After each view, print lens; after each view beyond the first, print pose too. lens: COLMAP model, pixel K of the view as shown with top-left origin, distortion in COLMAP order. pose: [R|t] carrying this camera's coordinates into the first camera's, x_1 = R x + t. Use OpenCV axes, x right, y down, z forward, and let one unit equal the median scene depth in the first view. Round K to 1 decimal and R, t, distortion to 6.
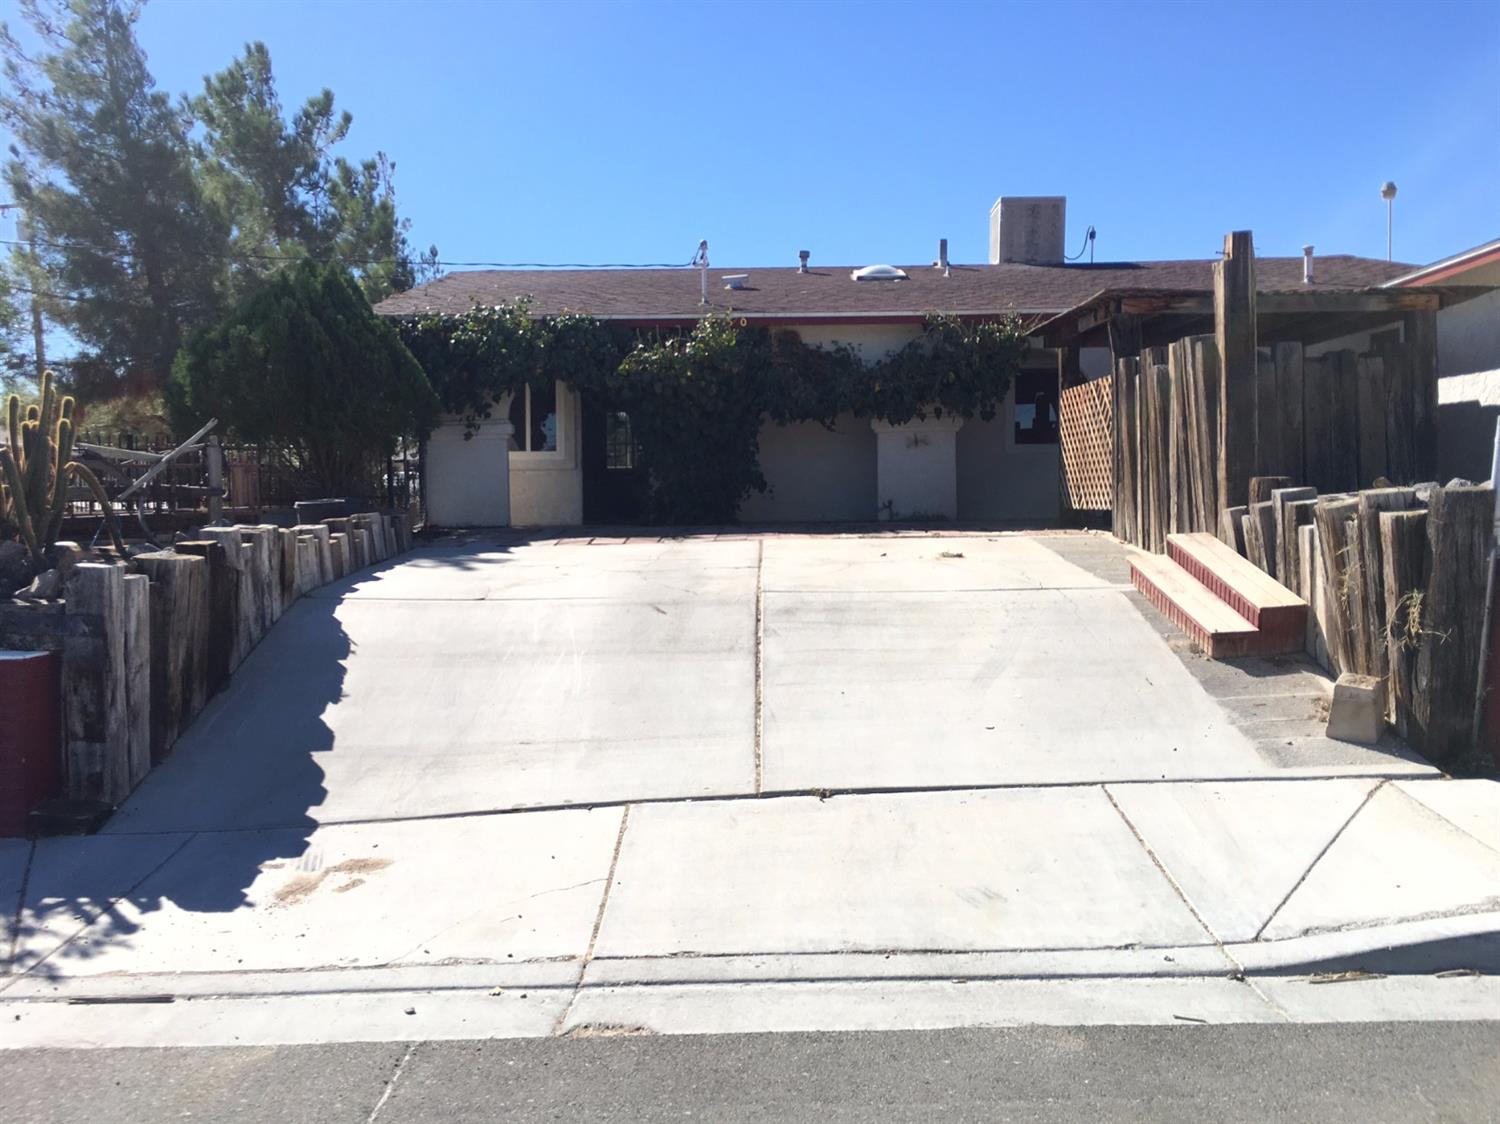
lens RADIAL K [[1288.6, 0, 751.7], [0, 1288.6, 561.8], [0, 0, 1]] dist [0.032982, -0.000432]
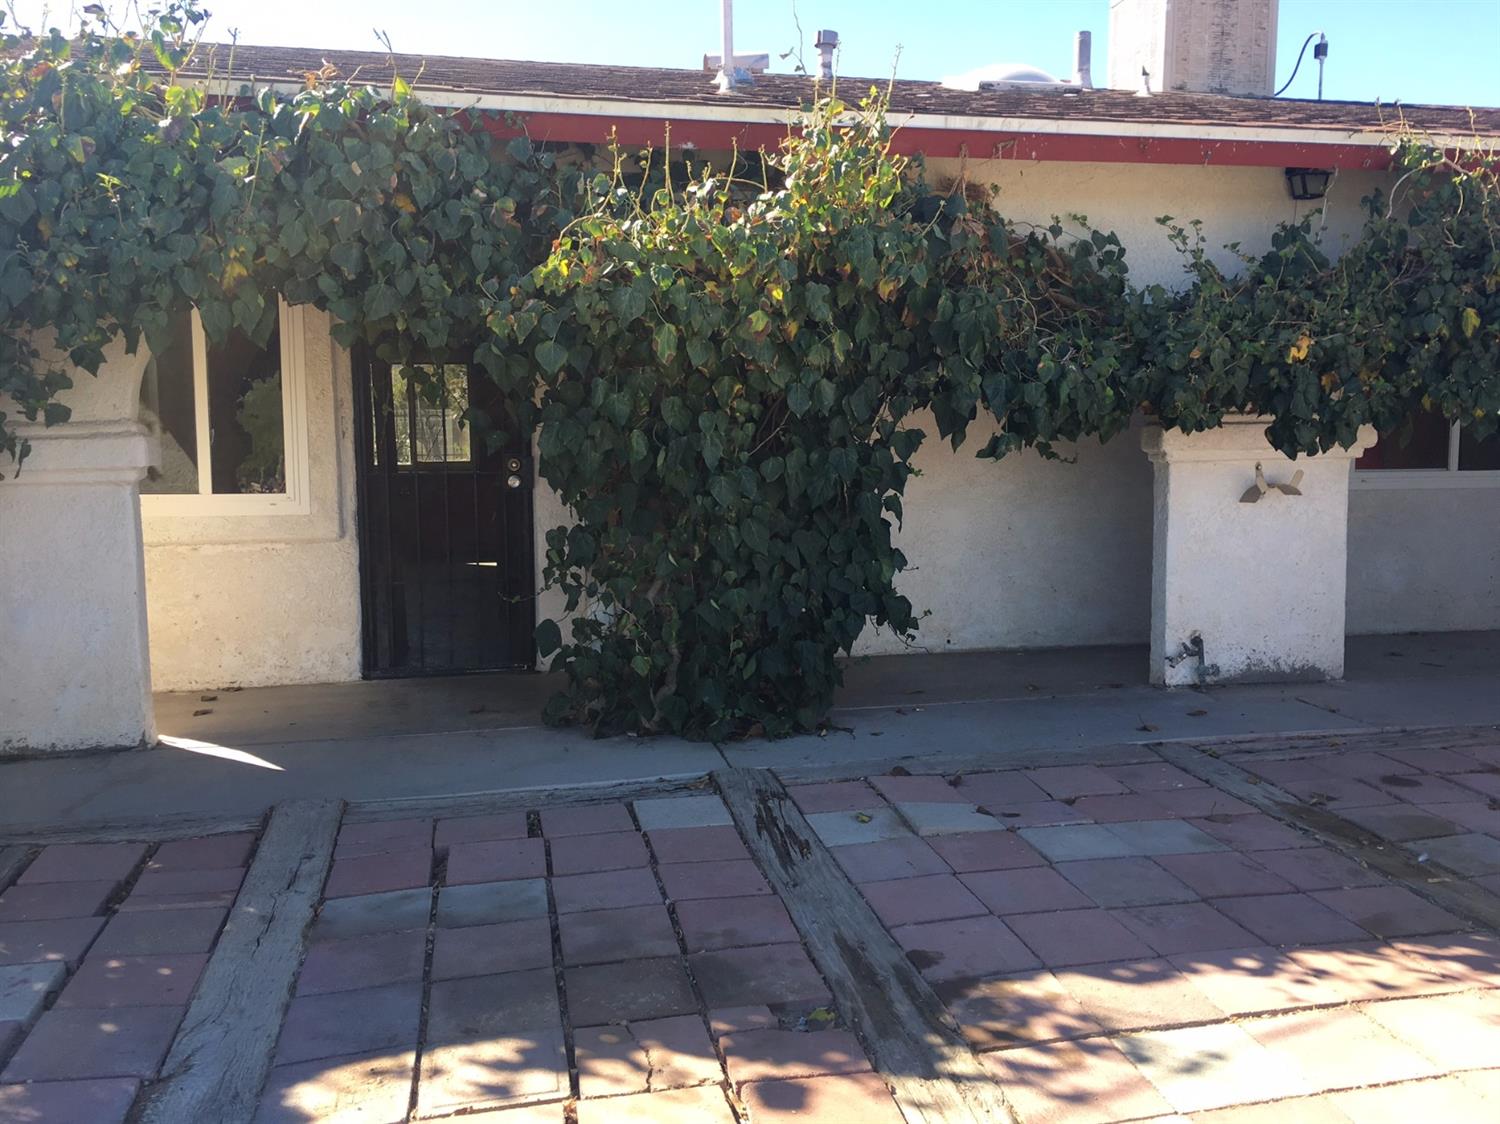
lens RADIAL K [[1288.6, 0, 746.0], [0, 1288.6, 563.6], [0, 0, 1]] dist [0.032982, -0.000432]
pose [[0.975735, -0.018192, 0.218197, -0.114902], [0.005170, 0.998179, 0.060101, -0.096804], [-0.218893, -0.057515, 0.974052, 0.670717]]
